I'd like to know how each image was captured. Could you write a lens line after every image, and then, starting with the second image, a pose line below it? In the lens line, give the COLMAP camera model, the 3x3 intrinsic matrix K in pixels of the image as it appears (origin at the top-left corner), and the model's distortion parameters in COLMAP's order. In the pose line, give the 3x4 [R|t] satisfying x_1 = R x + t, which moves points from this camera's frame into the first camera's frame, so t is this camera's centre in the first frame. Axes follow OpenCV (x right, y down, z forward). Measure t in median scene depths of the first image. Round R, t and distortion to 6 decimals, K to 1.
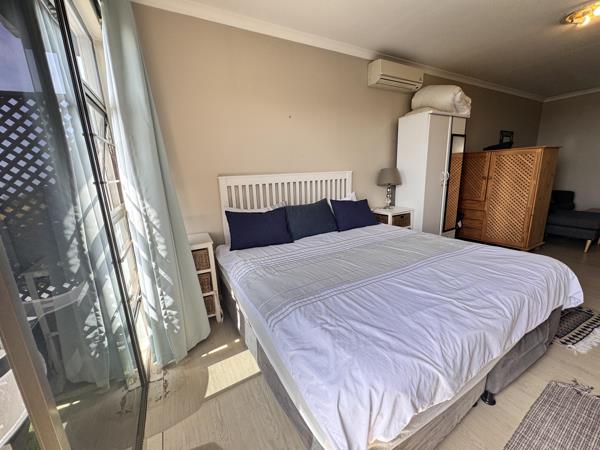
lens RADIAL K [[243.7, 0, 299.7], [0, 243.7, 226.7], [0, 0, 1]] dist [-0.009617, -0.000128]
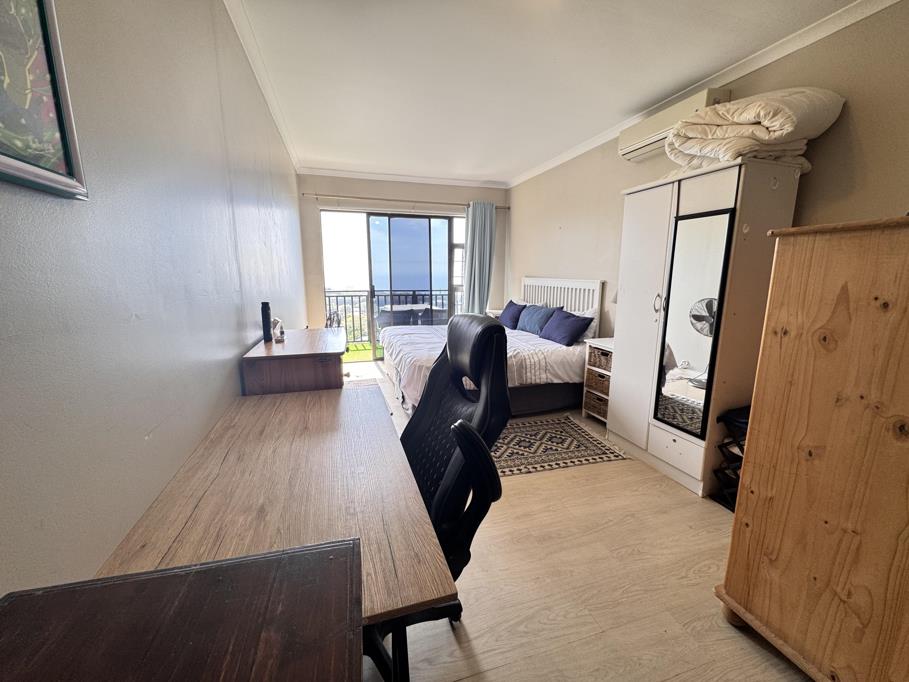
lens RADIAL K [[369.2, 0, 452.9], [0, 369.2, 341.6], [0, 0, 1]] dist [-0.009617, -0.000128]
pose [[-0.203512, 0.217142, -0.954689, 1.508018], [-0.218035, 0.940558, 0.260407, -0.251244], [0.954486, 0.261151, -0.144071, 0.774339]]
